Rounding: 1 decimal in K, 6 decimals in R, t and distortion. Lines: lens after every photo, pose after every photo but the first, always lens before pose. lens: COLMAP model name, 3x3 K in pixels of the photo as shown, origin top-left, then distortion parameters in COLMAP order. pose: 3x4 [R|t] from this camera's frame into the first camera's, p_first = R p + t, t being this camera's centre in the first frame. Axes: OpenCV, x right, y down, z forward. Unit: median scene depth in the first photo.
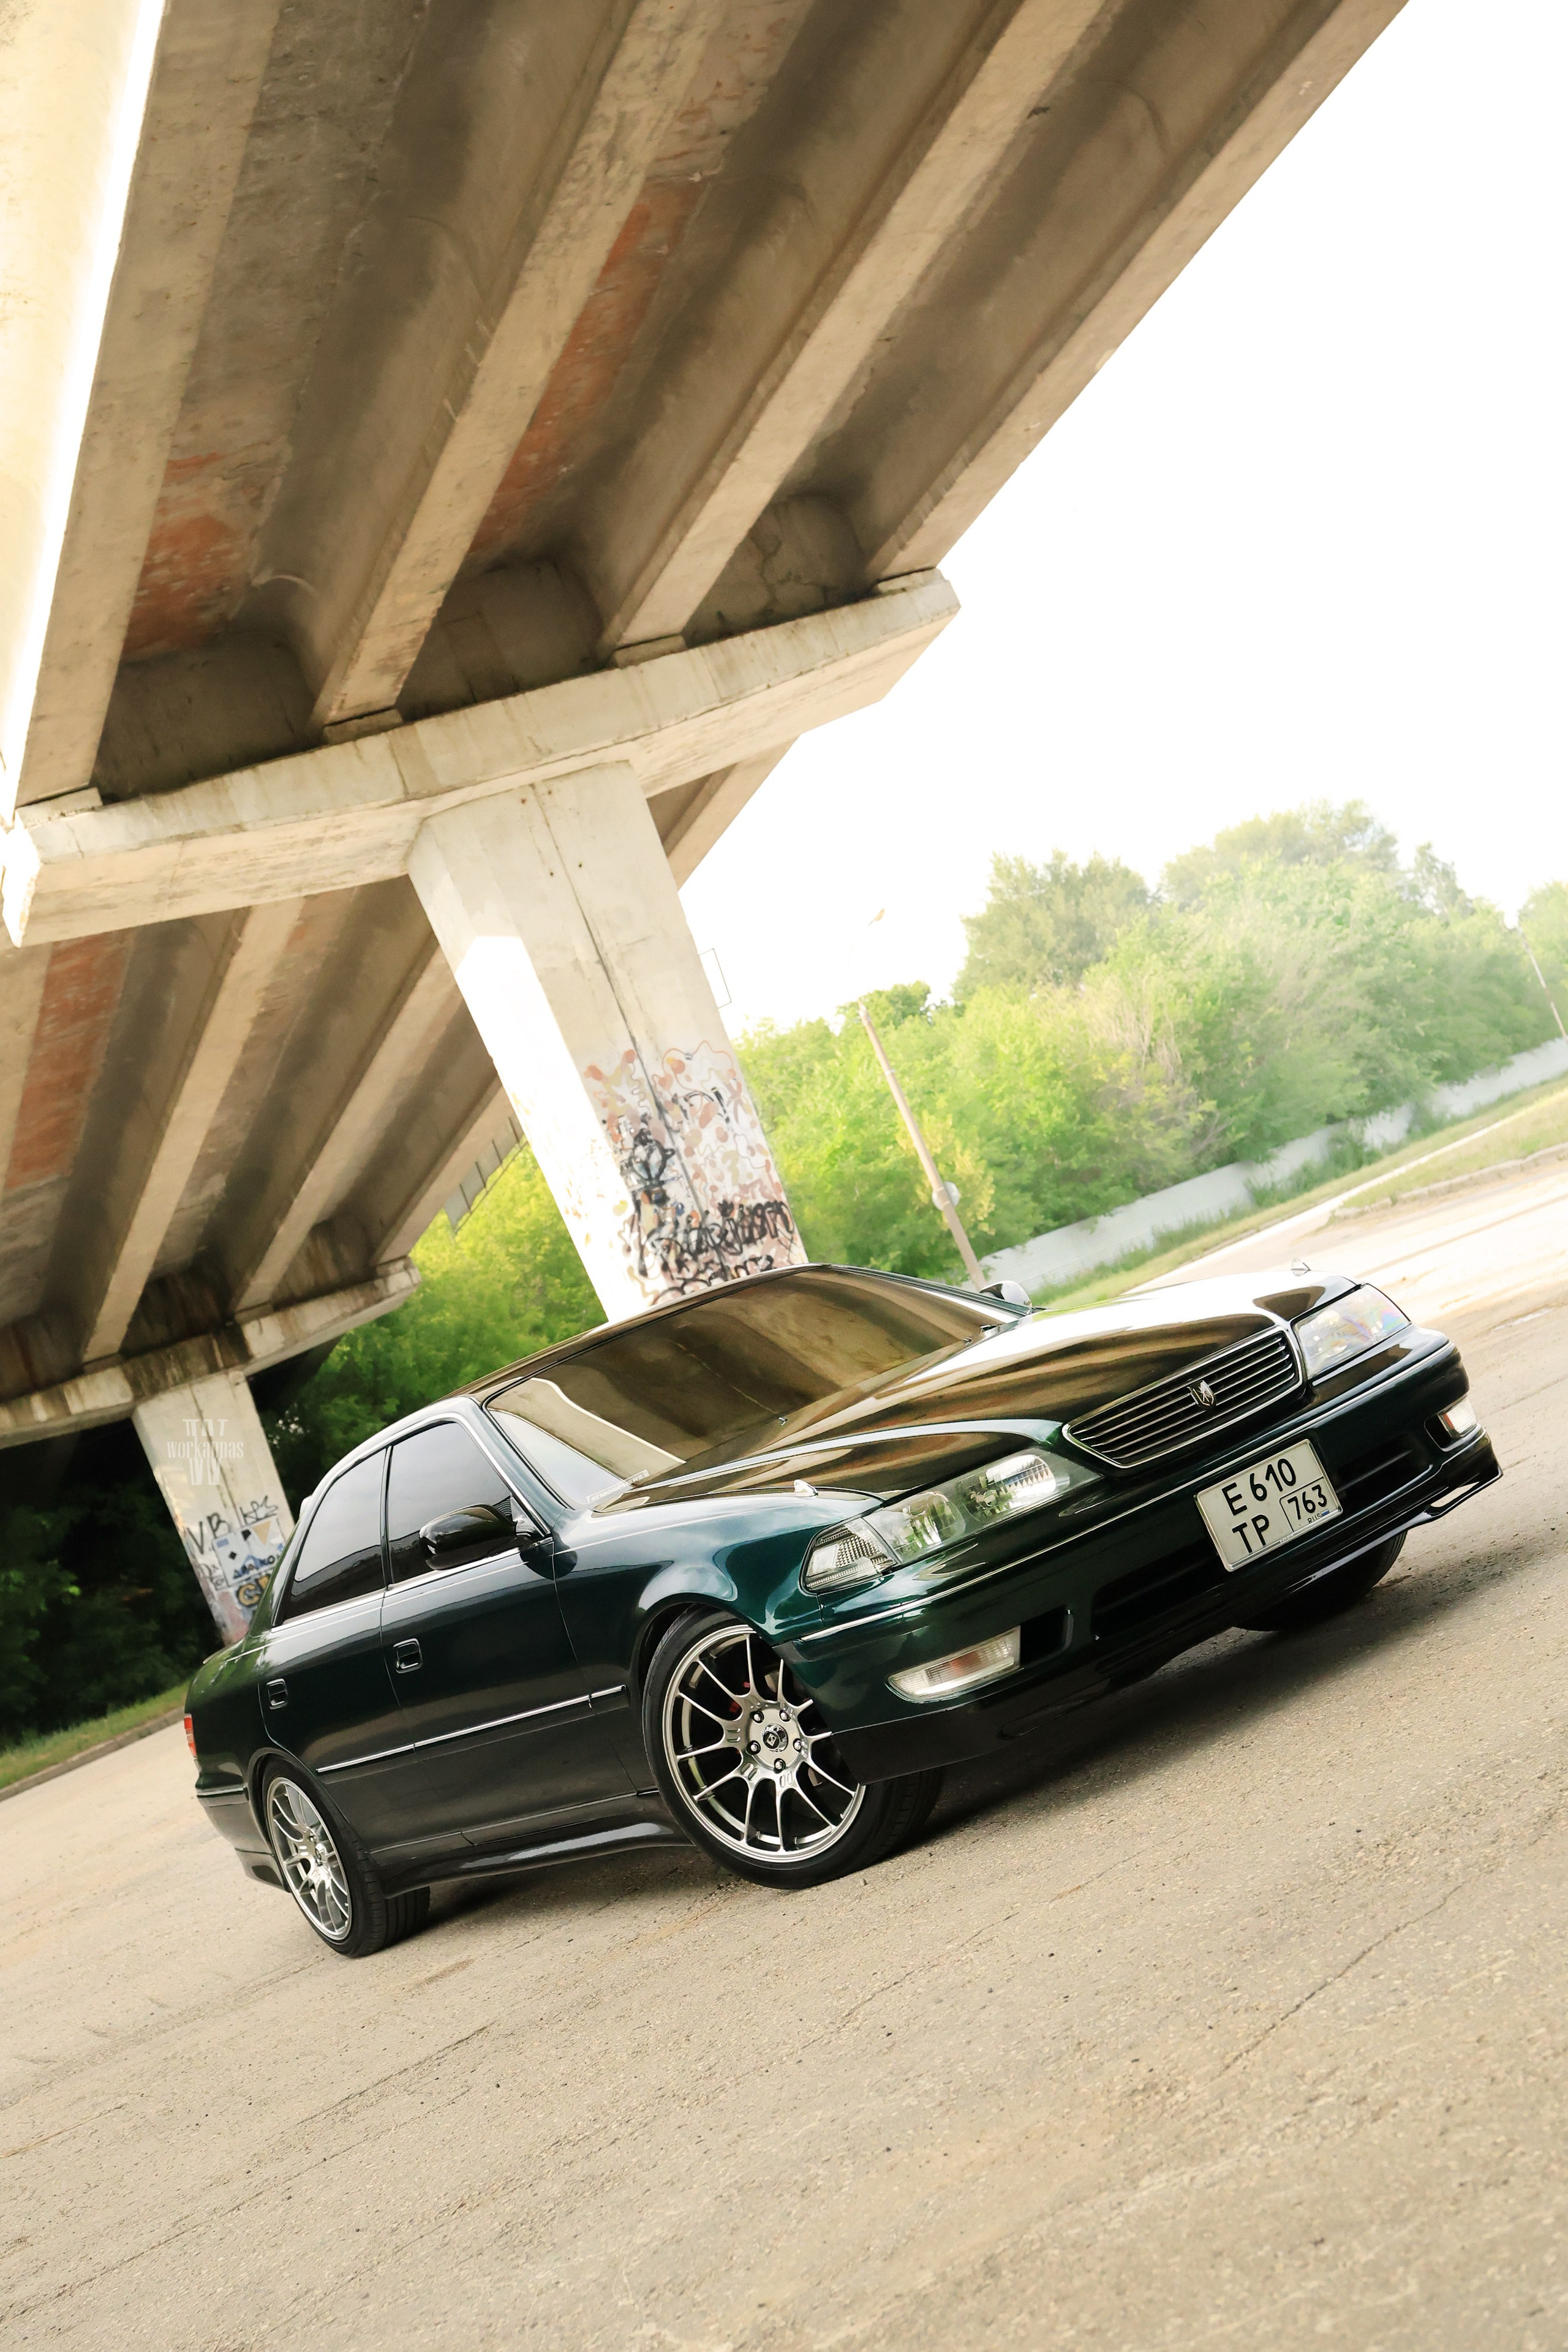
lens RADIAL K [[2837.3, 0, 784.0], [0, 2837.3, 1176.0], [0, 0, 1]] dist [0.005193, -0.050343]
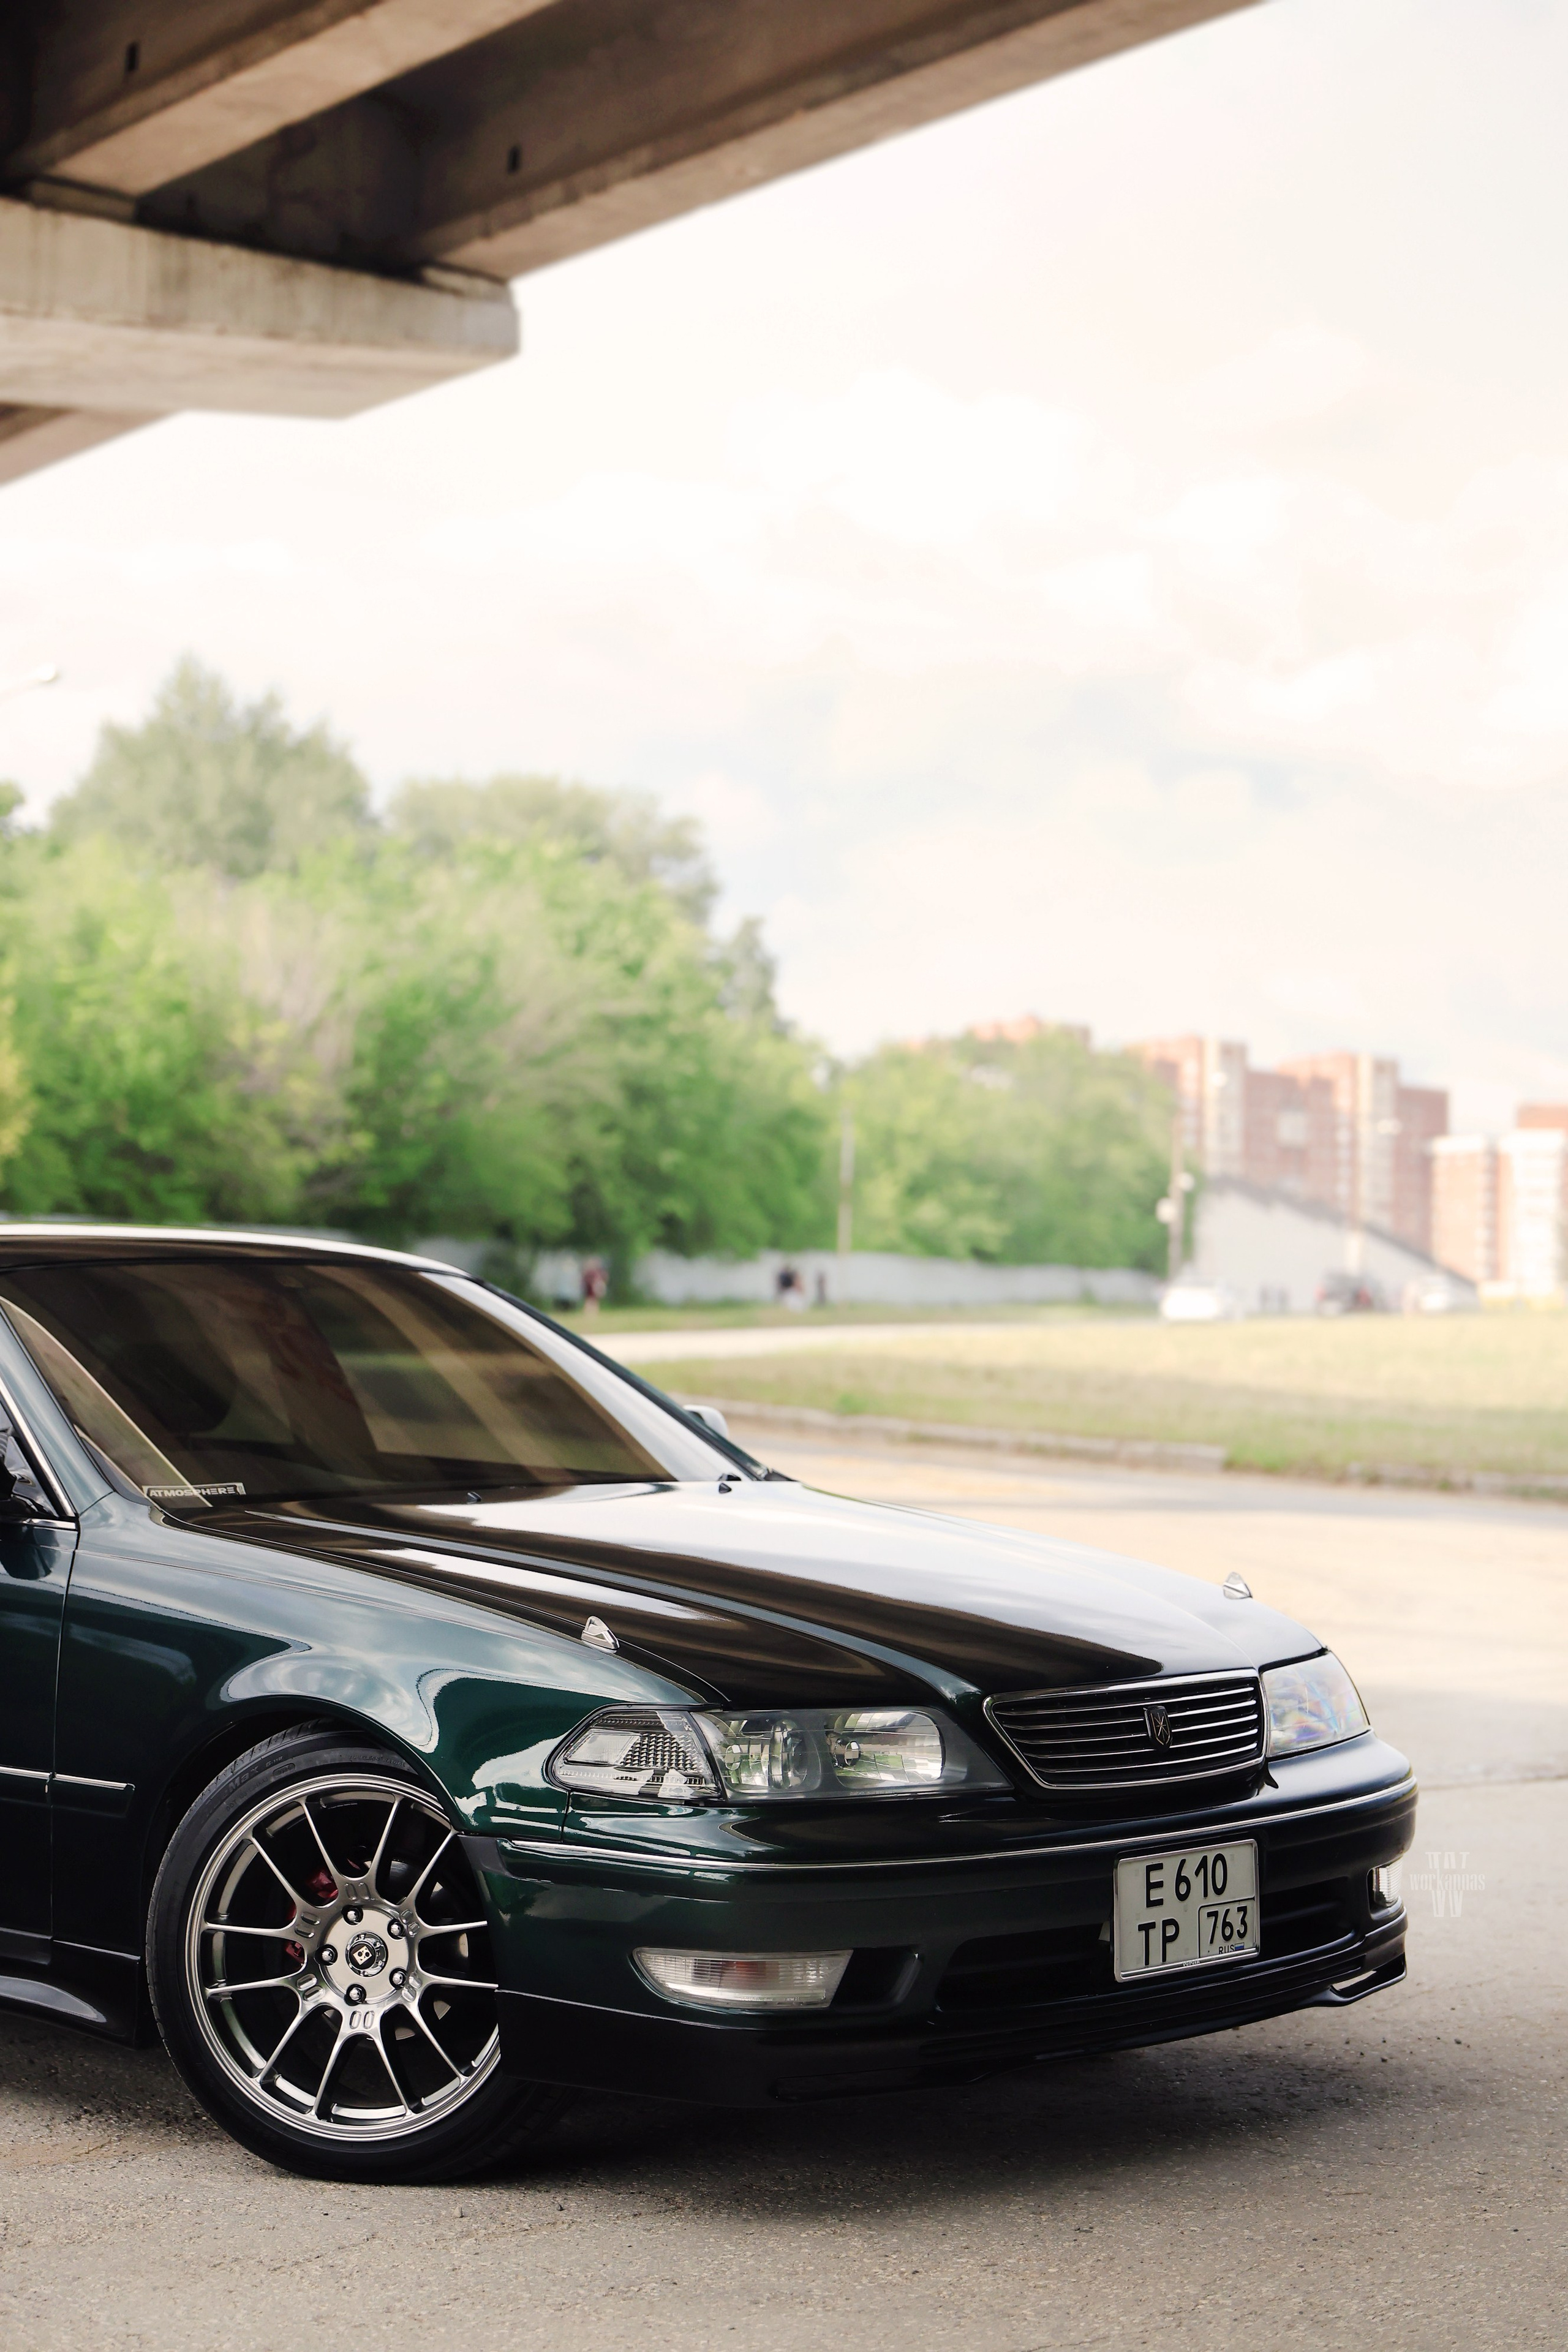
lens RADIAL K [[4216.0, 0, 784.6], [0, 4216.0, 1228.0], [0, 0, 1]] dist [-0.034714, -0.551468]
pose [[0.876127, 0.405345, 0.260954, -0.063029], [-0.407044, 0.912035, -0.050072, 0.013900], [-0.258296, -0.062350, 0.964052, 0.011022]]
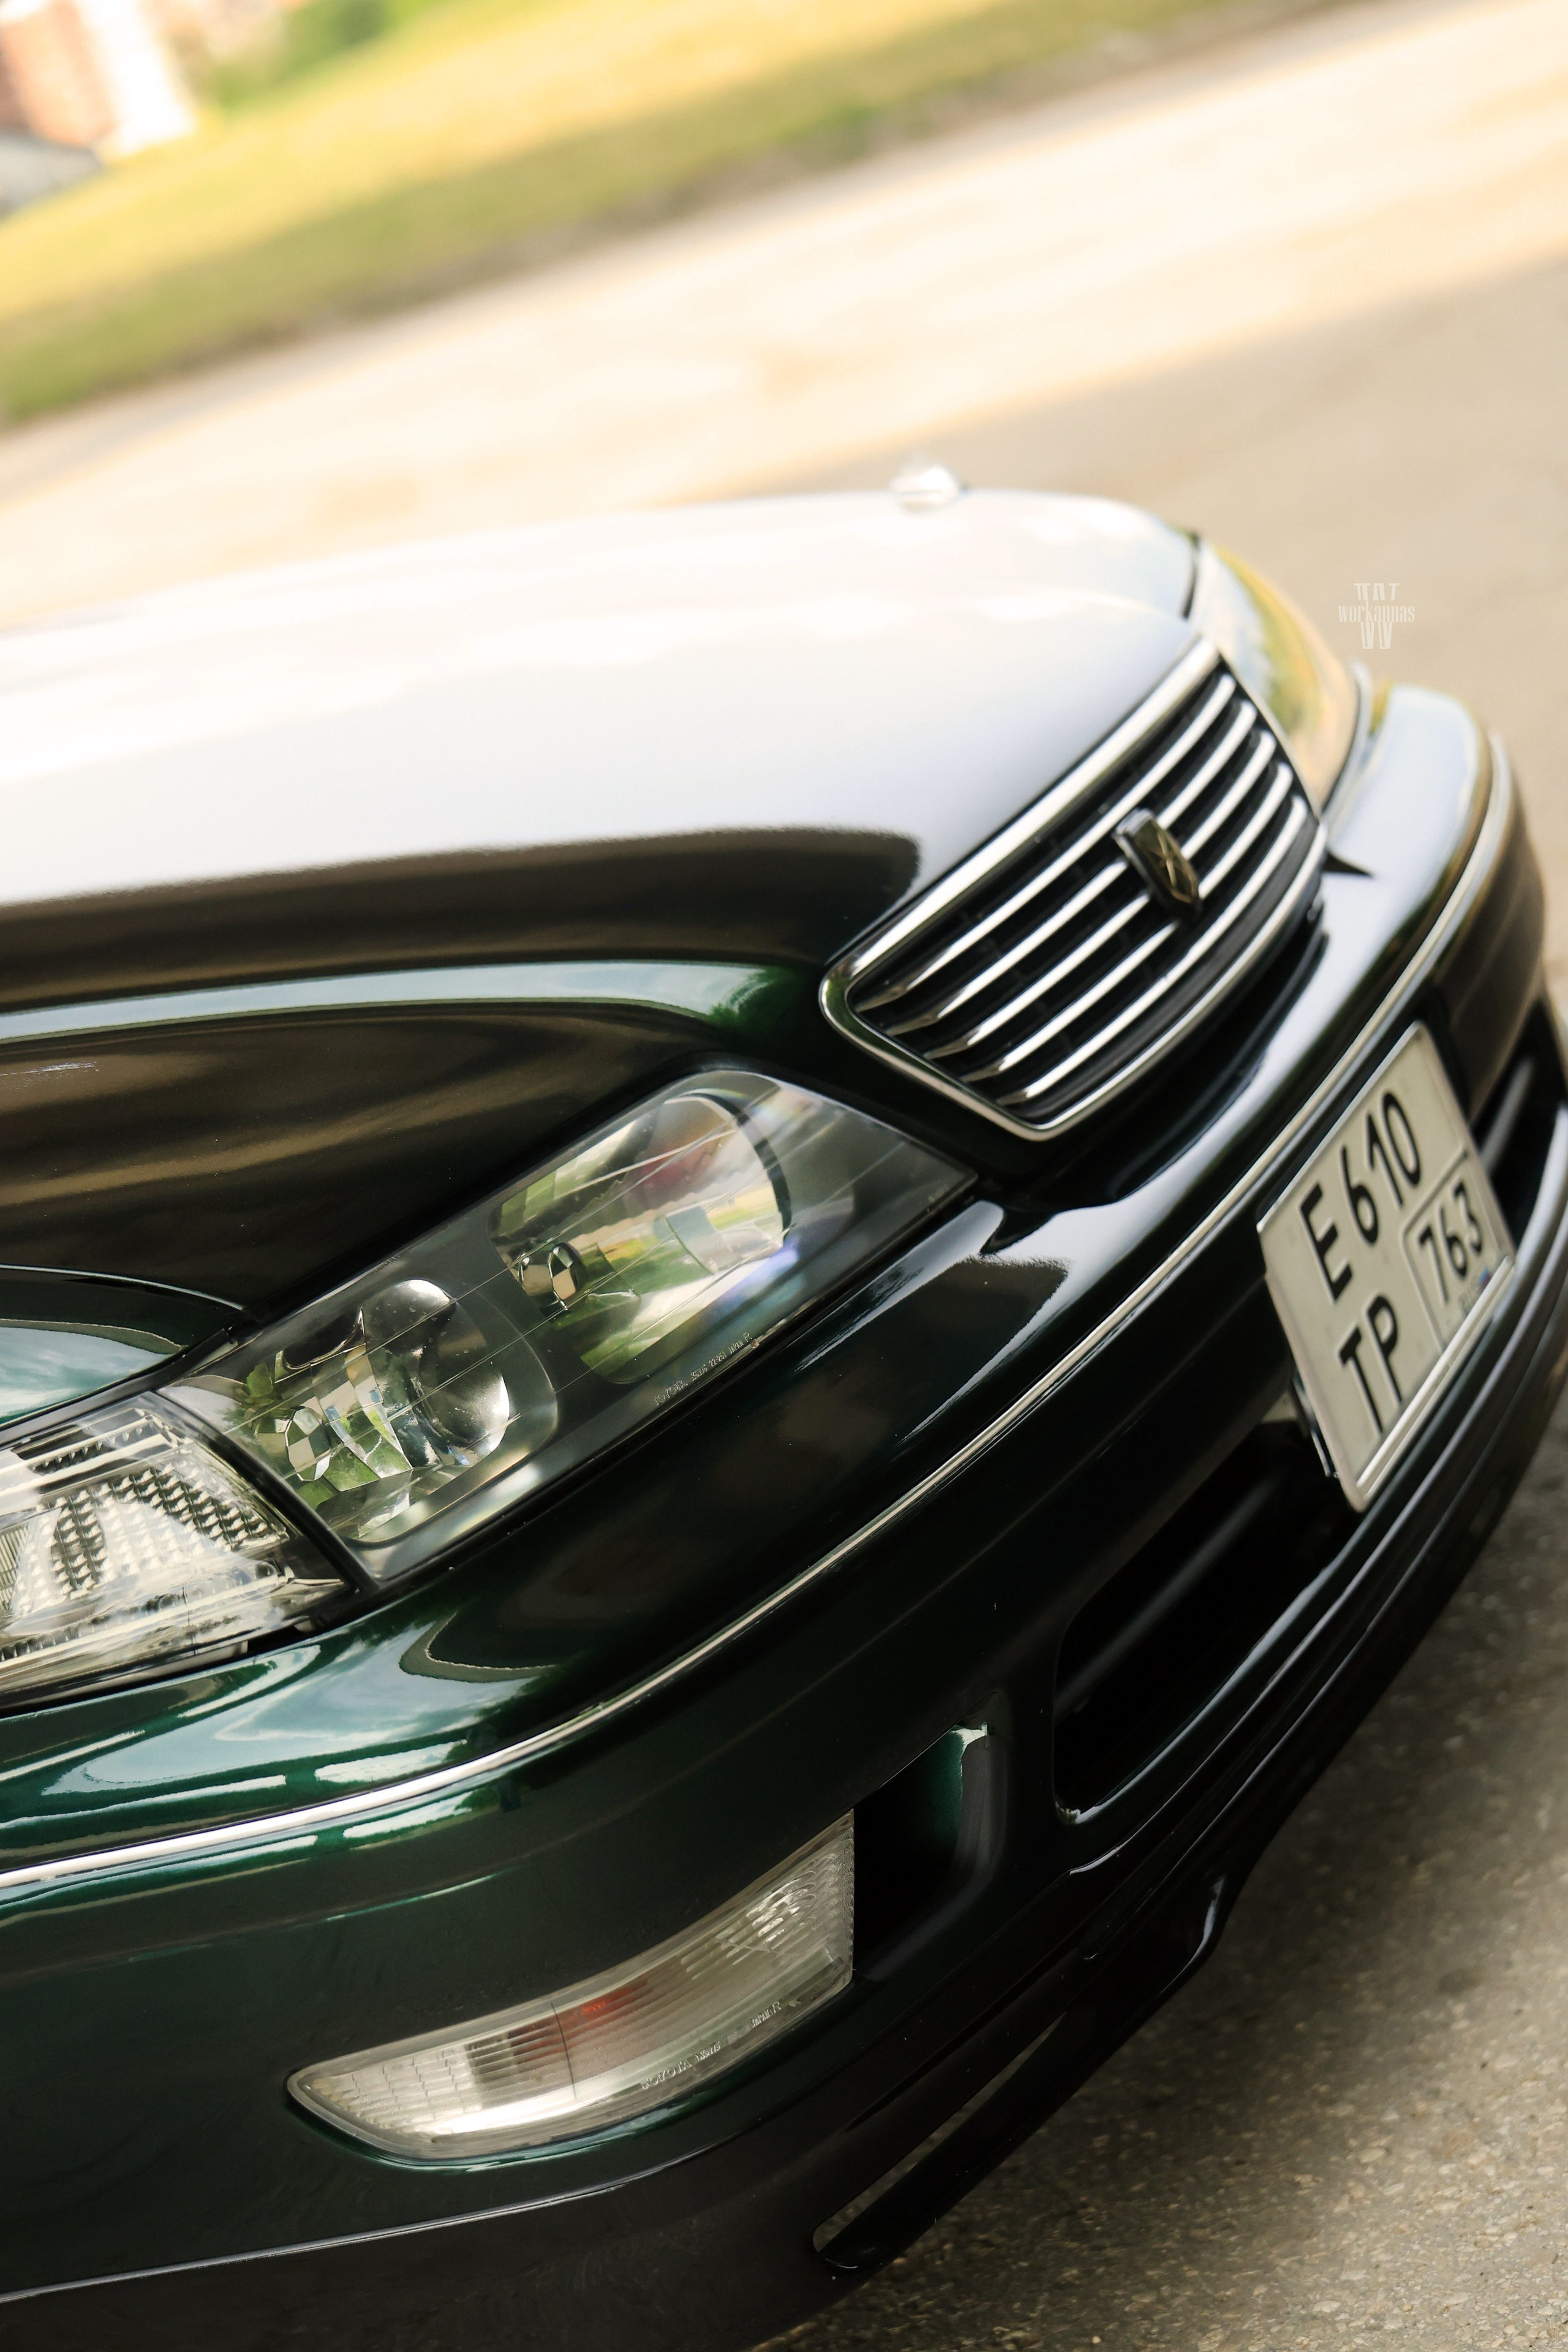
lens RADIAL K [[4773.6, 0, 735.7], [0, 4773.6, 1179.0], [0, 0, 1]] dist [-0.100969, -0.099431]
pose [[0.850254, -0.032666, 0.525358, -0.031930], [-0.026836, 0.994084, 0.105243, 0.015323], [-0.525688, -0.103582, 0.844348, 0.160937]]
